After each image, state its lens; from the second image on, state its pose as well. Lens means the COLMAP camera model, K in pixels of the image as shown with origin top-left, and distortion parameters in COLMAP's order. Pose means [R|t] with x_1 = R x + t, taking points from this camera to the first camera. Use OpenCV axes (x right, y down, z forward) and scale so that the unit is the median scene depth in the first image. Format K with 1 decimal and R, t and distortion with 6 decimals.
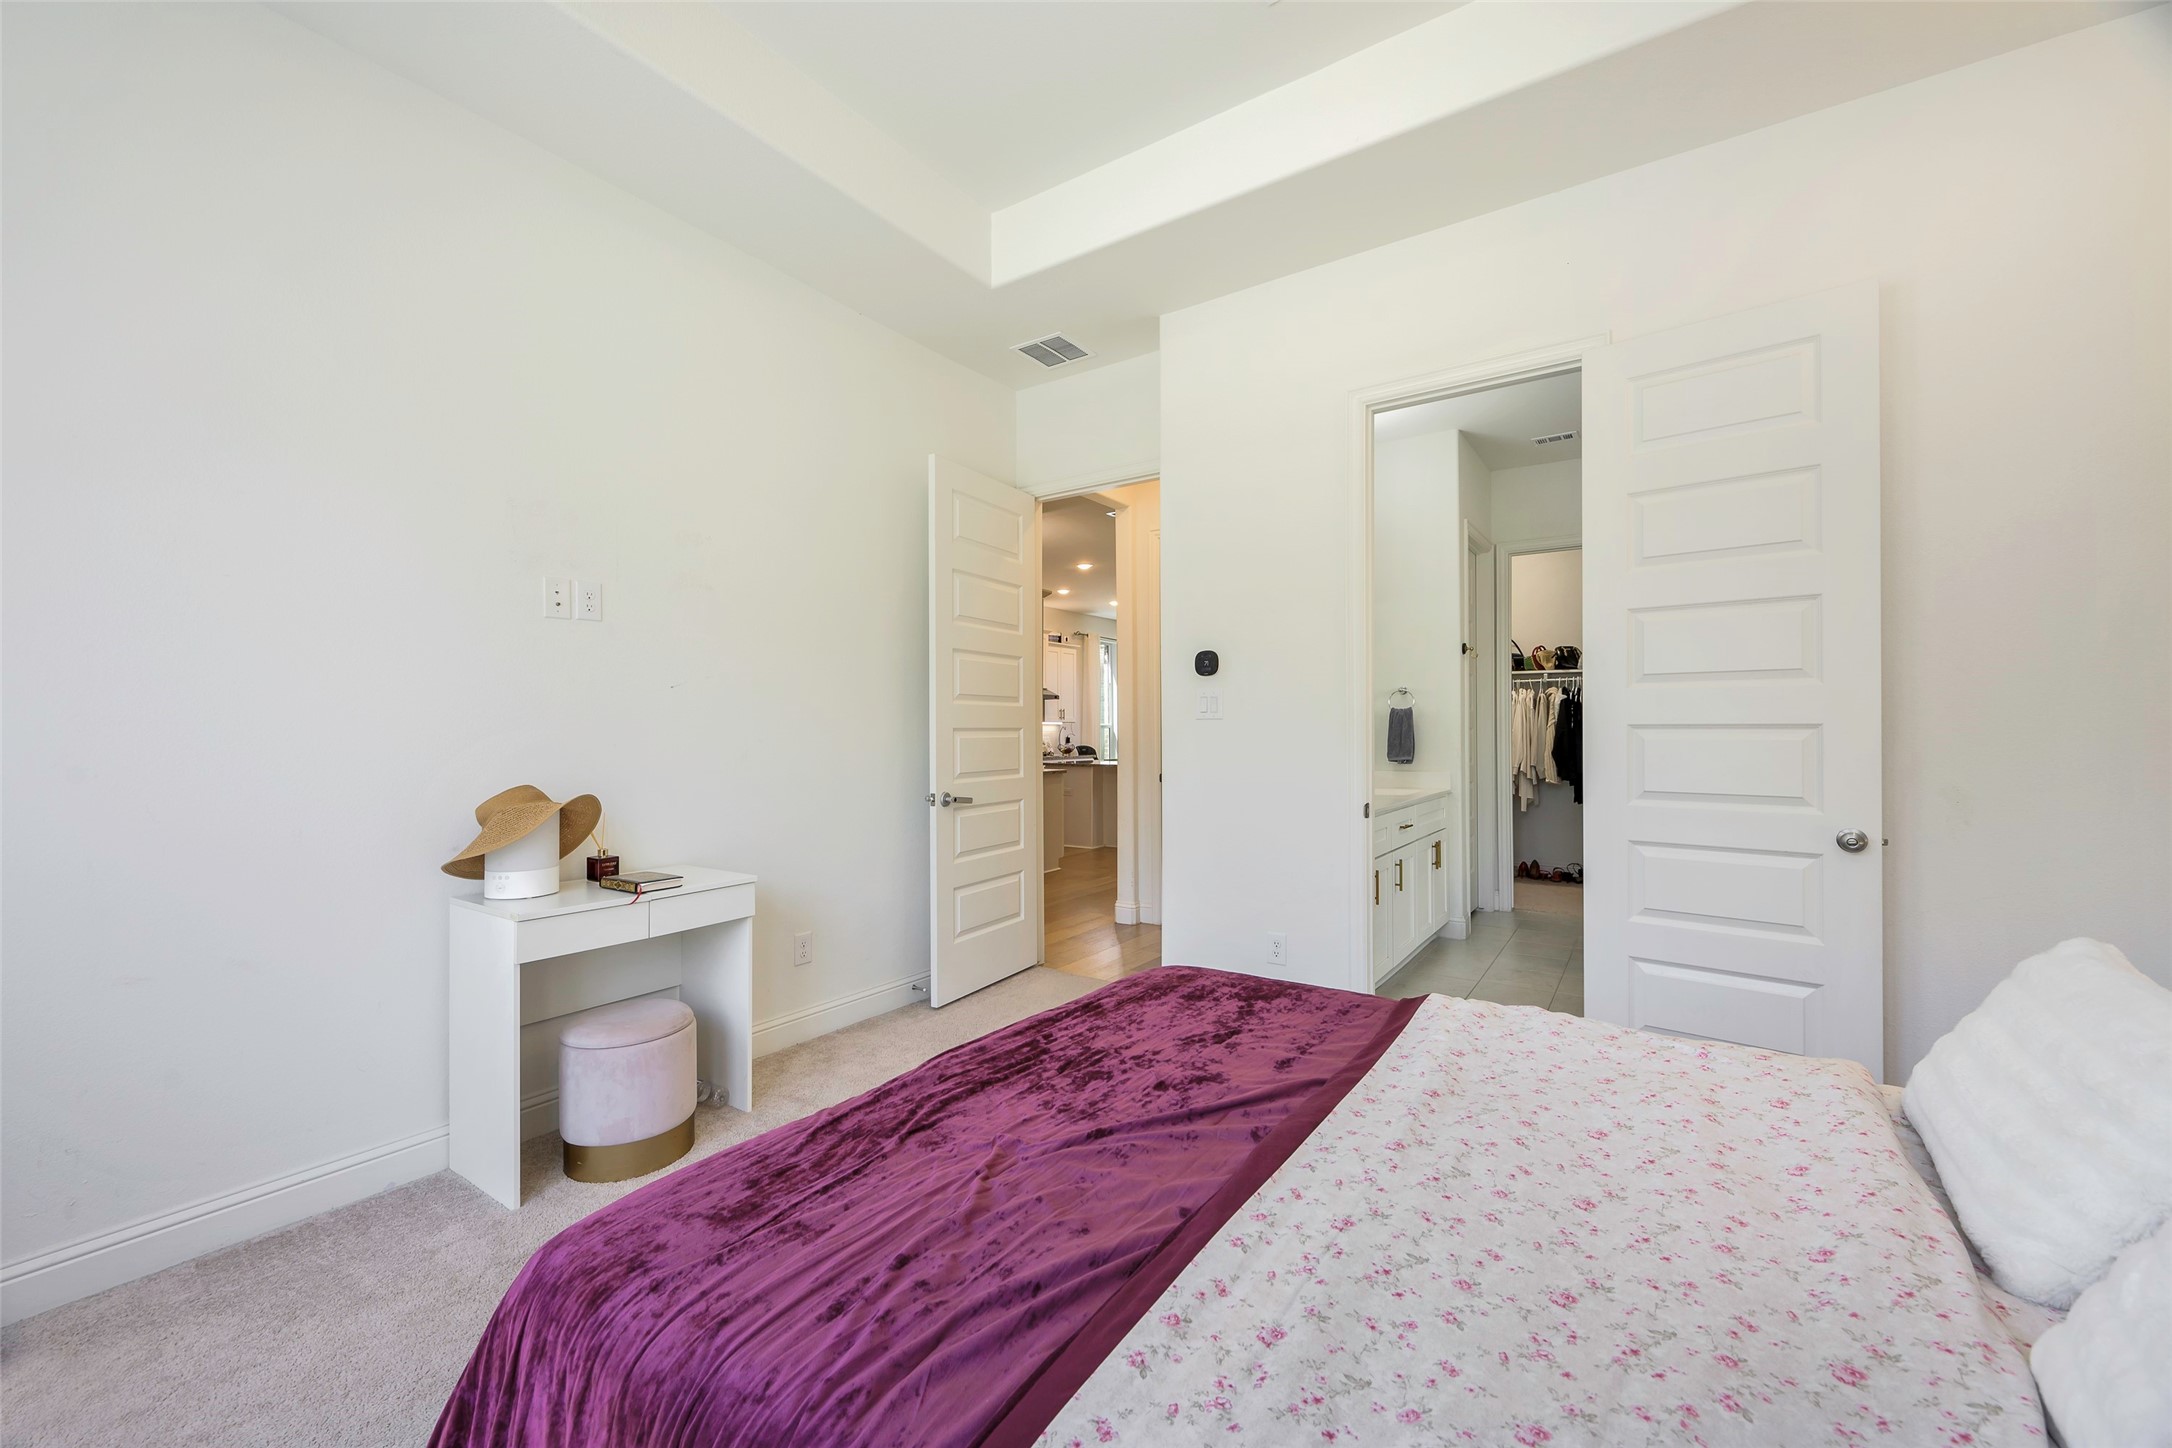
lens RADIAL K [[851.1, 0, 1084.6], [0, 851.1, 733.4], [0, 0, 1]] dist [-0.001344, -0.000019]
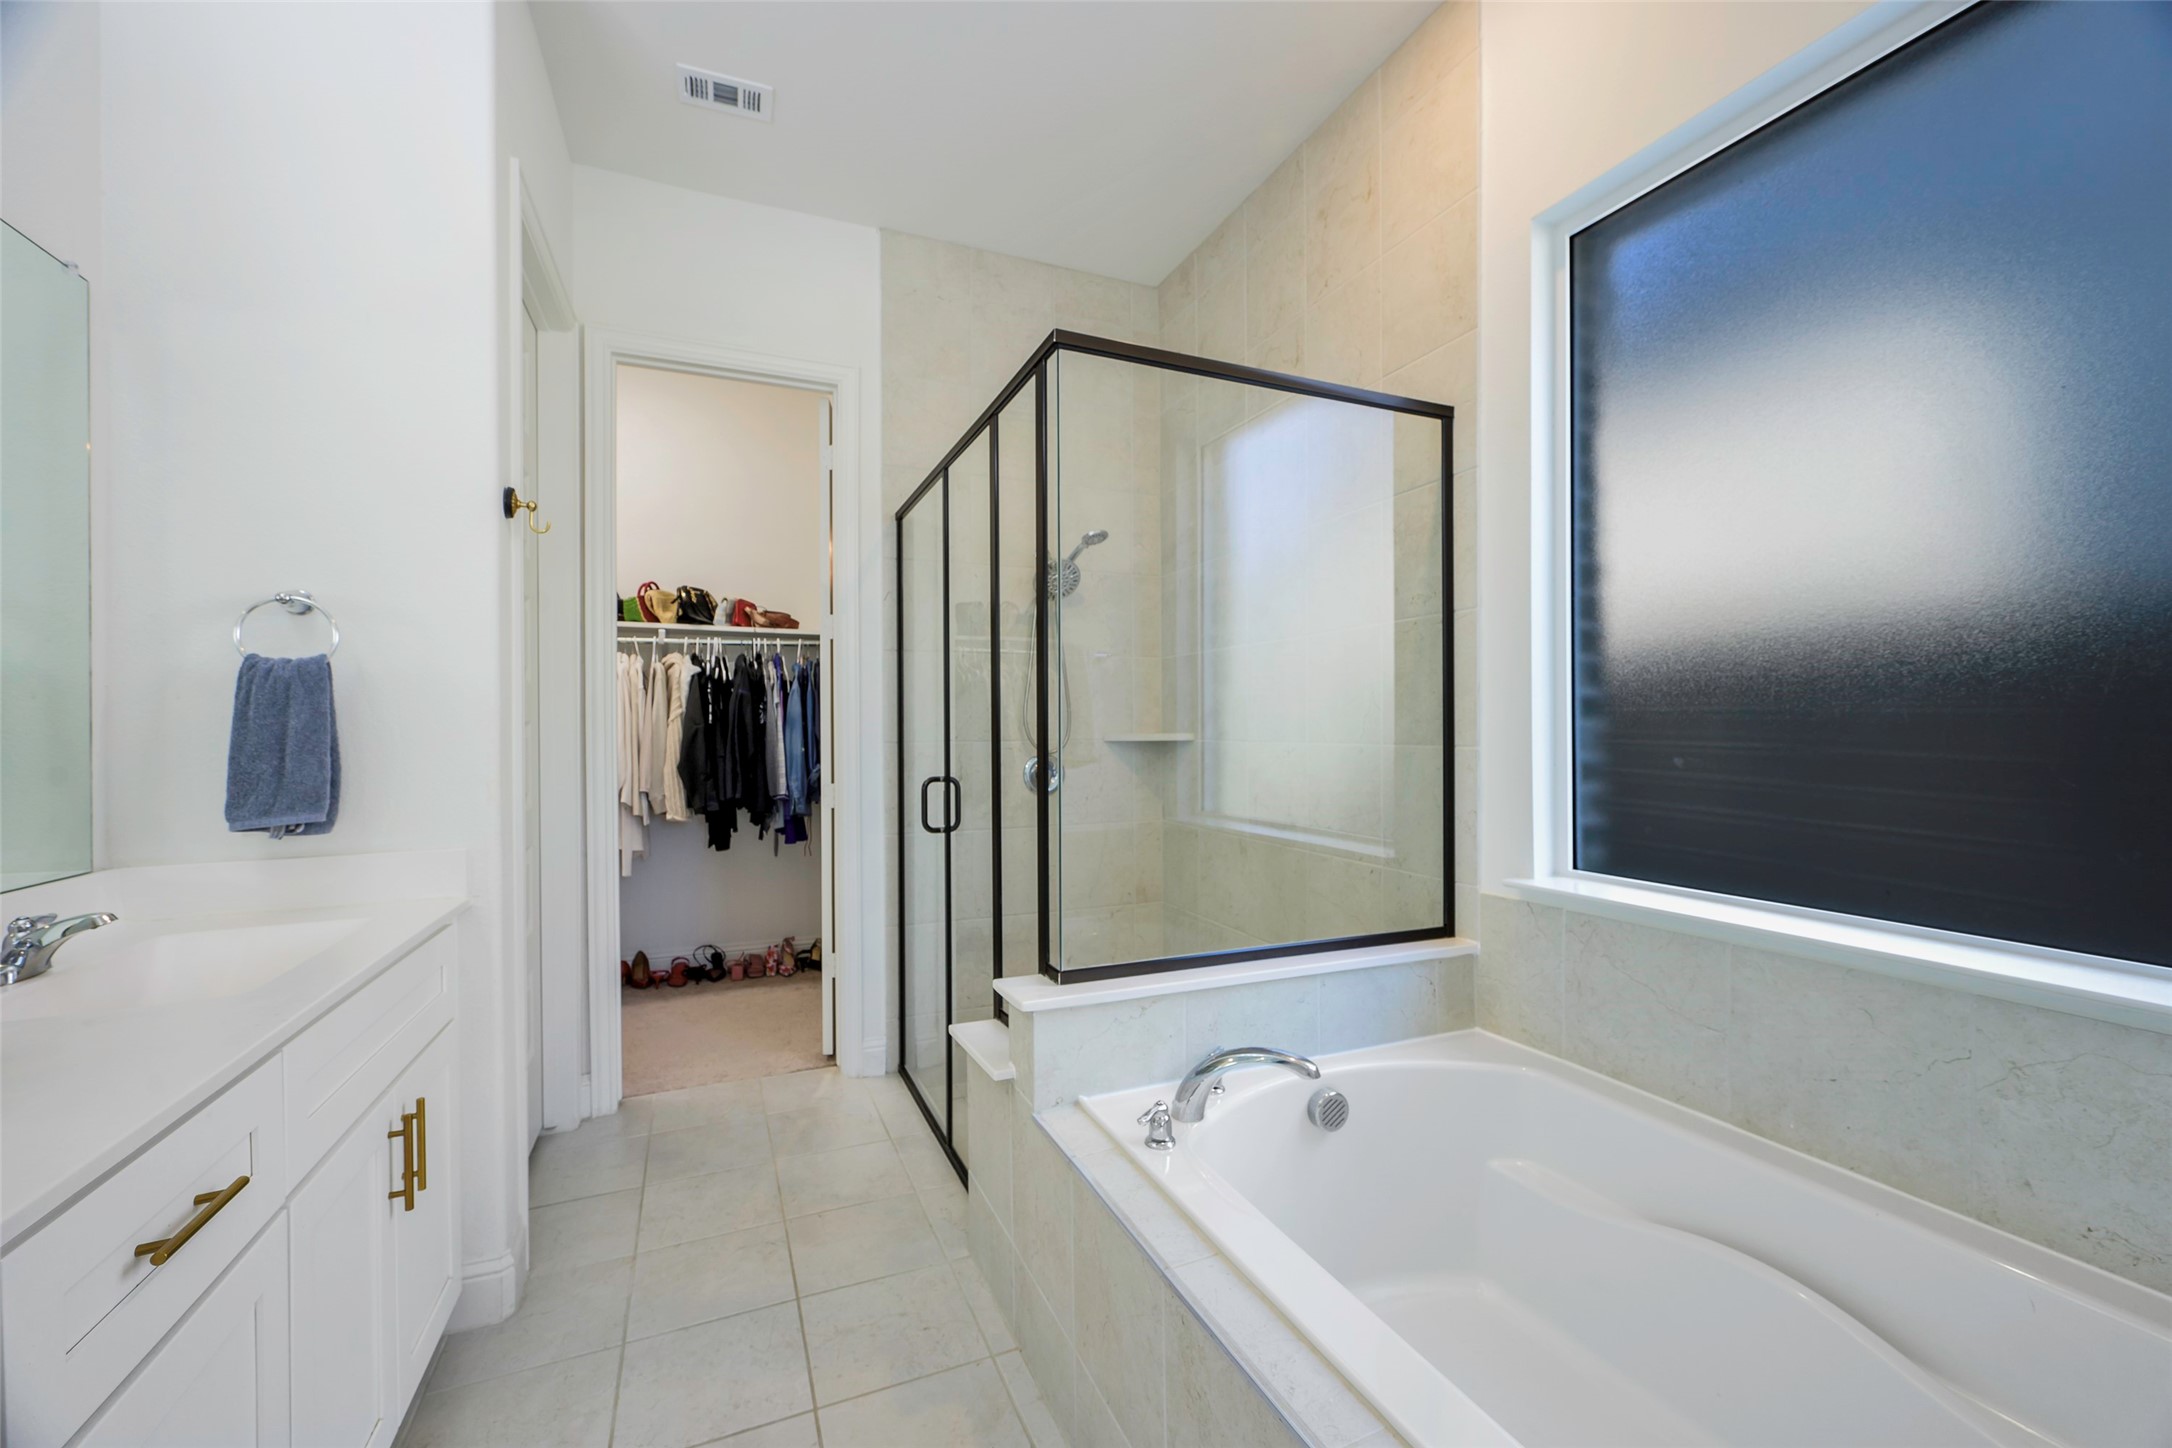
lens RADIAL K [[851.1, 0, 1080.5], [0, 851.1, 733.9], [0, 0, 1]] dist [-0.001344, -0.000019]
pose [[0.526692, -0.003594, 0.850049, 0.207972], [-0.000729, 0.999989, 0.004680, -0.002392], [-0.850056, -0.003084, 0.526683, 0.470536]]
